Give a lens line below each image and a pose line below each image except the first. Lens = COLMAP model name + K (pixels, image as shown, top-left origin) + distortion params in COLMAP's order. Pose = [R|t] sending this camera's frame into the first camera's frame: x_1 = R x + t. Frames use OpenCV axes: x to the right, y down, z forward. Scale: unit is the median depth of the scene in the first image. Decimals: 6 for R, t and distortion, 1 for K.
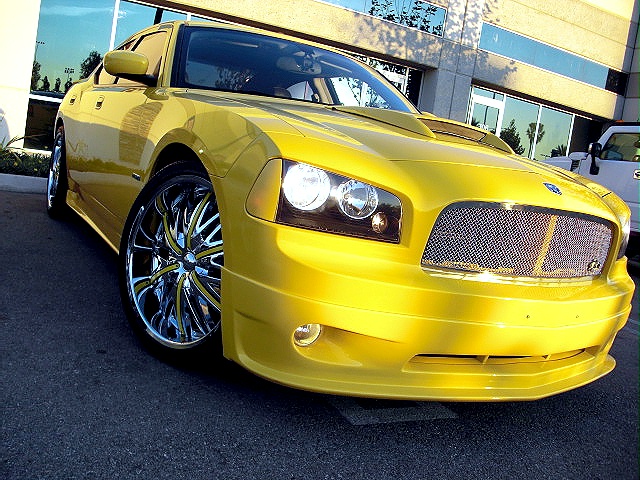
lens RADIAL K [[635.0, 0, 319.1], [0, 635.0, 241.3], [0, 0, 1]] dist [-0.109424, 0.000000]
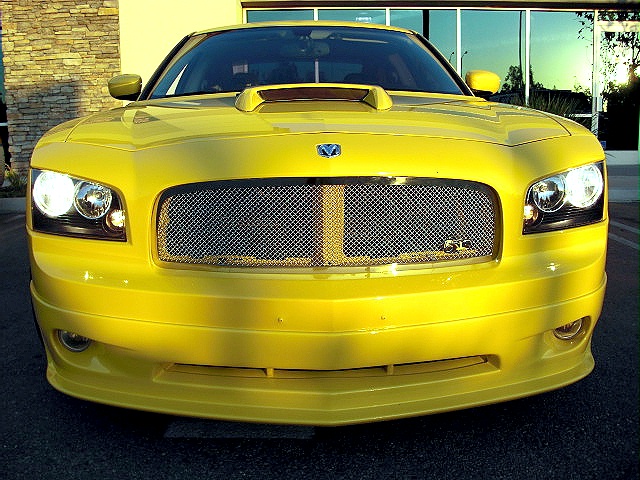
lens RADIAL K [[635.0, 0, 315.4], [0, 635.0, 230.8], [0, 0, 1]] dist [-0.109424, 0.000000]
pose [[0.875467, -0.089135, -0.474987, 0.641175], [0.086360, 0.995879, -0.027711, 0.029612], [0.475499, -0.016760, 0.879557, 0.274510]]
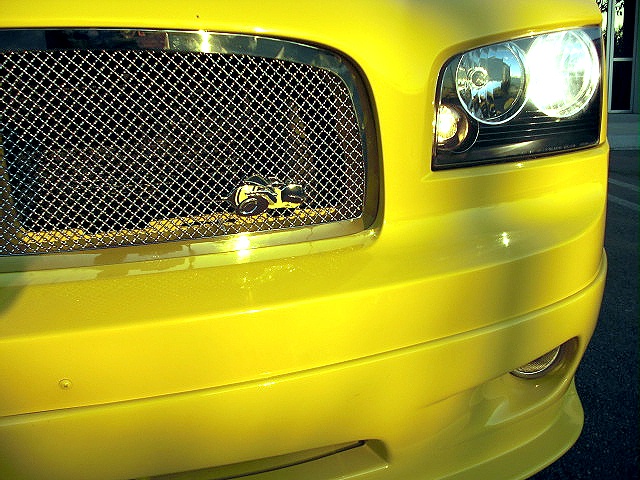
lens RADIAL K [[635.0, 0, 321.0], [0, 635.0, 241.3], [0, 0, 1]] dist [-0.109424, 0.000000]
pose [[0.898481, -0.086247, -0.430457, 0.589772], [0.117923, 0.991891, 0.047399, 0.049259], [0.422878, -0.093348, 0.901366, 0.721170]]
